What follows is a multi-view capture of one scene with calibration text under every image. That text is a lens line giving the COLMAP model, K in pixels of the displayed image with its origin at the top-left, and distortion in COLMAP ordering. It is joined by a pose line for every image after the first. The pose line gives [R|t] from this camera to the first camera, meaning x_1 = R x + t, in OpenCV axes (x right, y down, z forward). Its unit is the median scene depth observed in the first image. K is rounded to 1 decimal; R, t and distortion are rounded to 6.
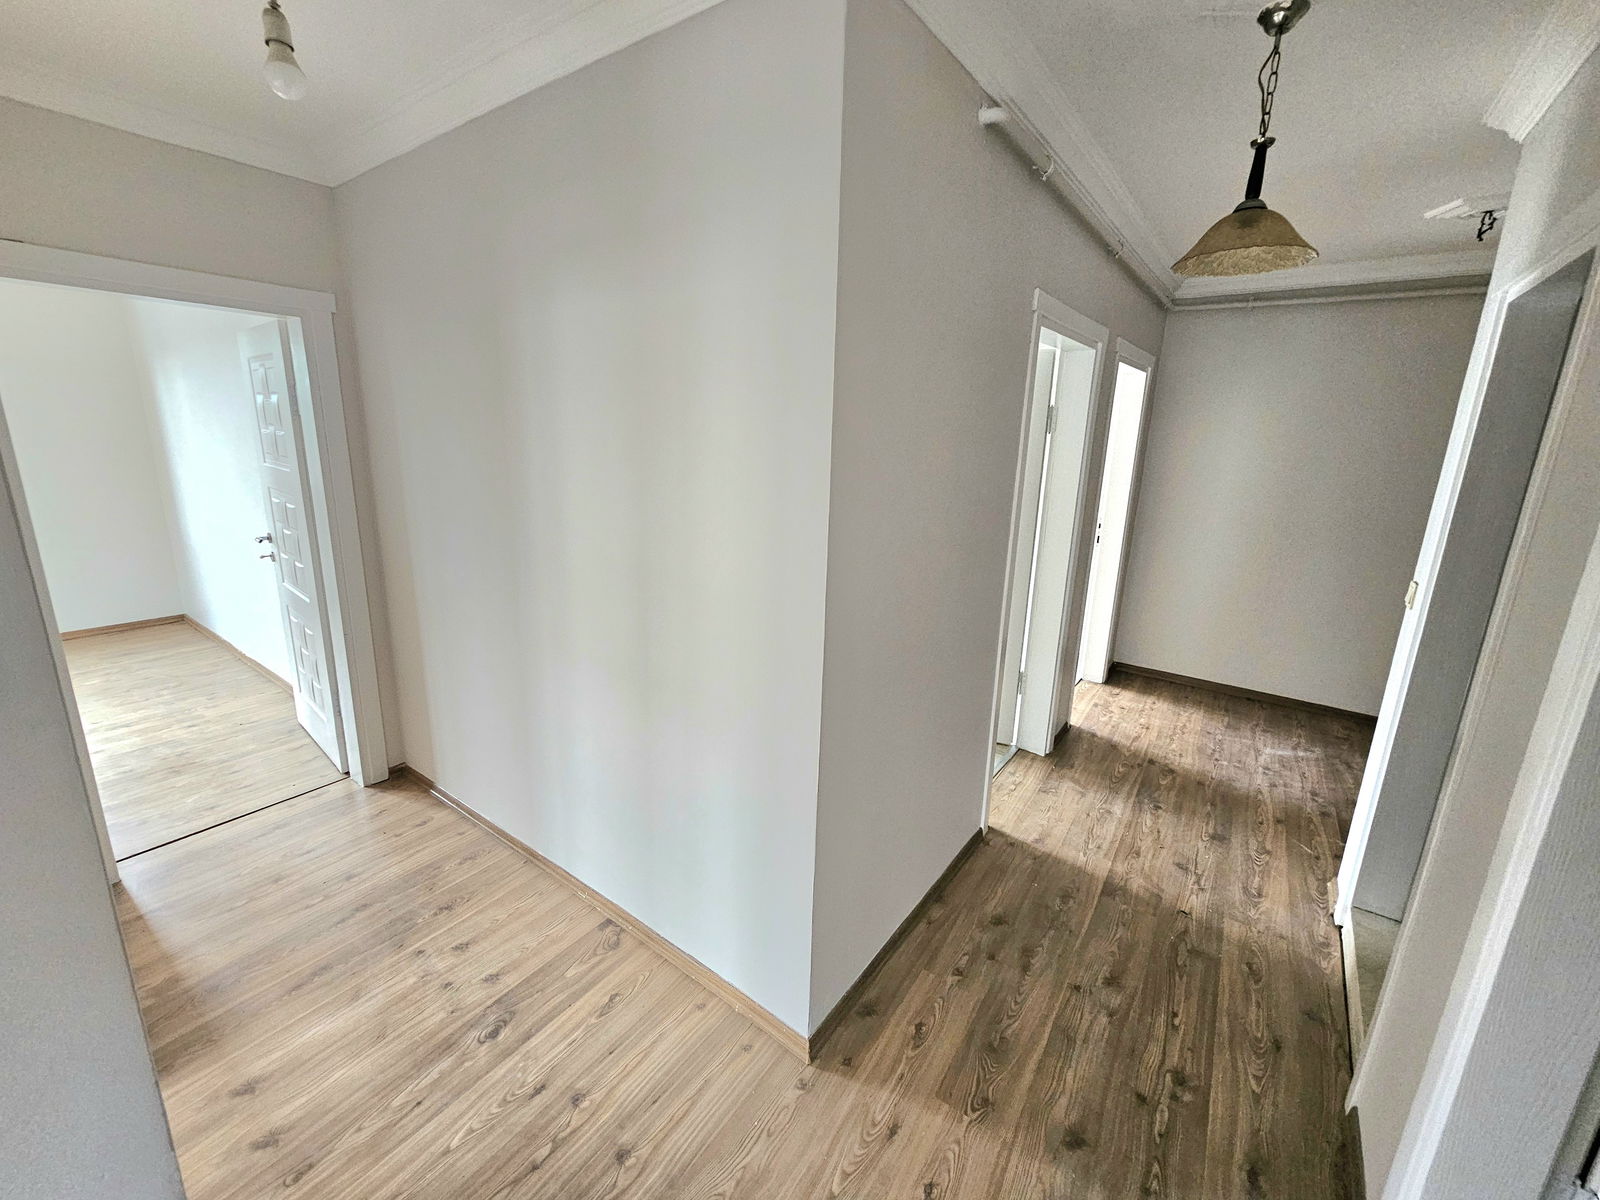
lens RADIAL K [[652.9, 0, 798.9], [0, 652.9, 593.8], [0, 0, 1]] dist [-0.003664, -0.000553]
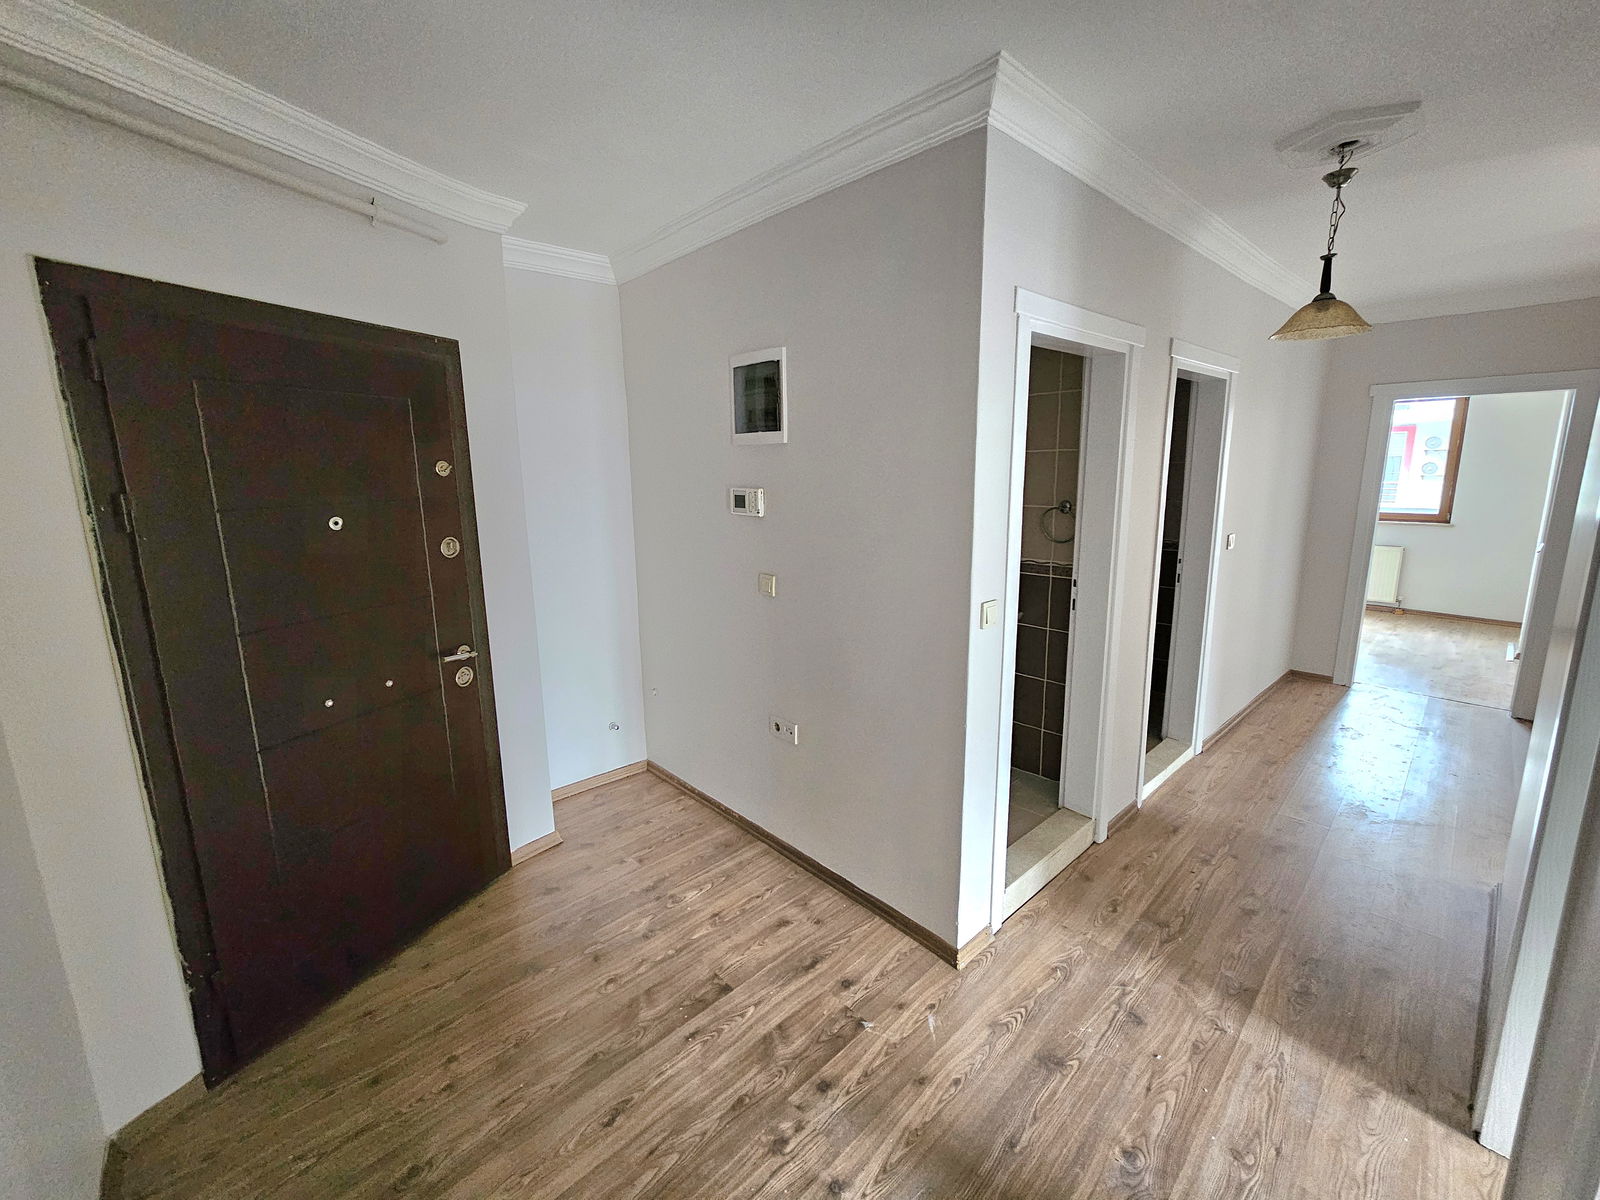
lens RADIAL K [[652.9, 0, 806.2], [0, 652.9, 592.8], [0, 0, 1]] dist [-0.003664, -0.000553]
pose [[-0.981627, -0.051837, 0.183632, 0.893279], [0.030921, 0.906454, 0.421171, -0.367916], [-0.188286, 0.419111, -0.888197, 1.614462]]
